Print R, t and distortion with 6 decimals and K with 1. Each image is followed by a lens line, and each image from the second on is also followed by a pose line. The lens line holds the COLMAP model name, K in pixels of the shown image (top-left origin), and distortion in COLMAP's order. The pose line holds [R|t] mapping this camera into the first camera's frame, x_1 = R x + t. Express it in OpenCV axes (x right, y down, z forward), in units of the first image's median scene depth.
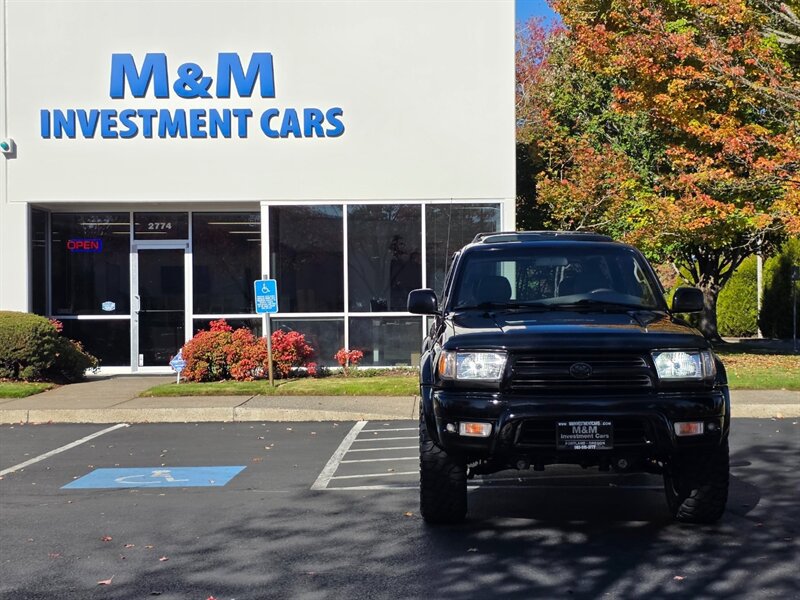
lens RADIAL K [[1286.2, 0, 400.0], [0, 1286.2, 300.0], [0, 0, 1]] dist [0.137411, -0.006843]
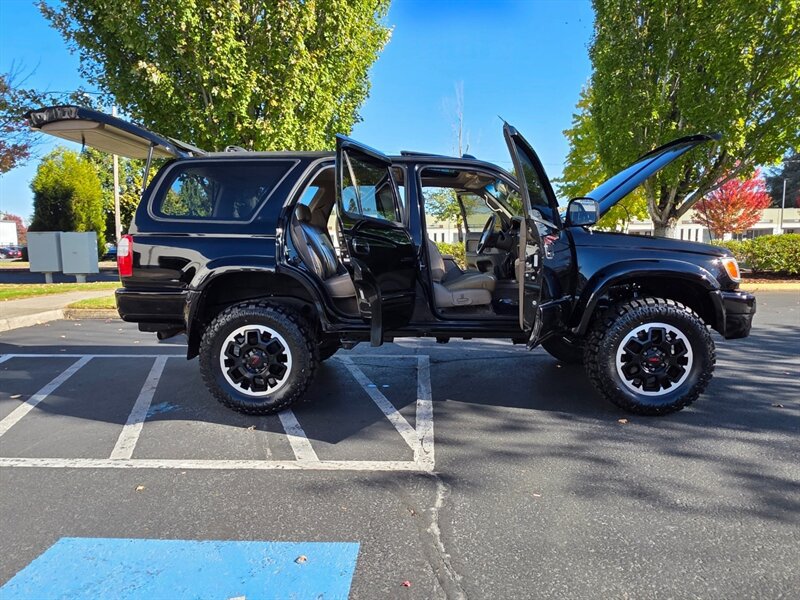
lens RADIAL K [[542.4, 0, 400.0], [0, 542.4, 300.0], [0, 0, 1]] dist [-0.002331, 0.001778]
pose [[0.011669, -0.085236, 0.996292, -0.165197], [-0.003259, 0.996352, 0.085279, 0.013803], [-0.999927, -0.004242, 0.011349, 0.469630]]
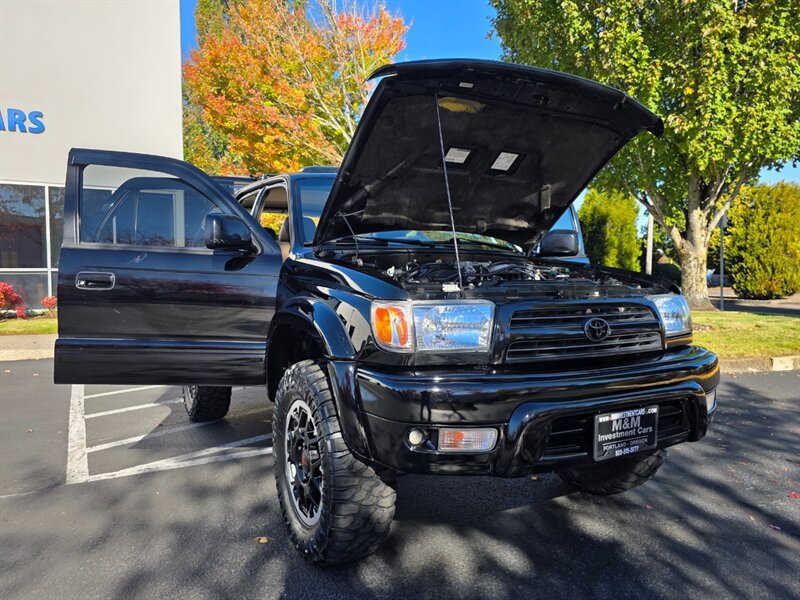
lens RADIAL K [[600.3, 0, 401.3], [0, 600.3, 296.4], [0, 0, 1]] dist [0.021907, 0.000622]
pose [[0.869204, -0.010445, 0.494344, -0.034447], [-0.010969, 0.999123, 0.040398, 0.009386], [-0.494333, -0.040536, 0.868327, 0.276768]]
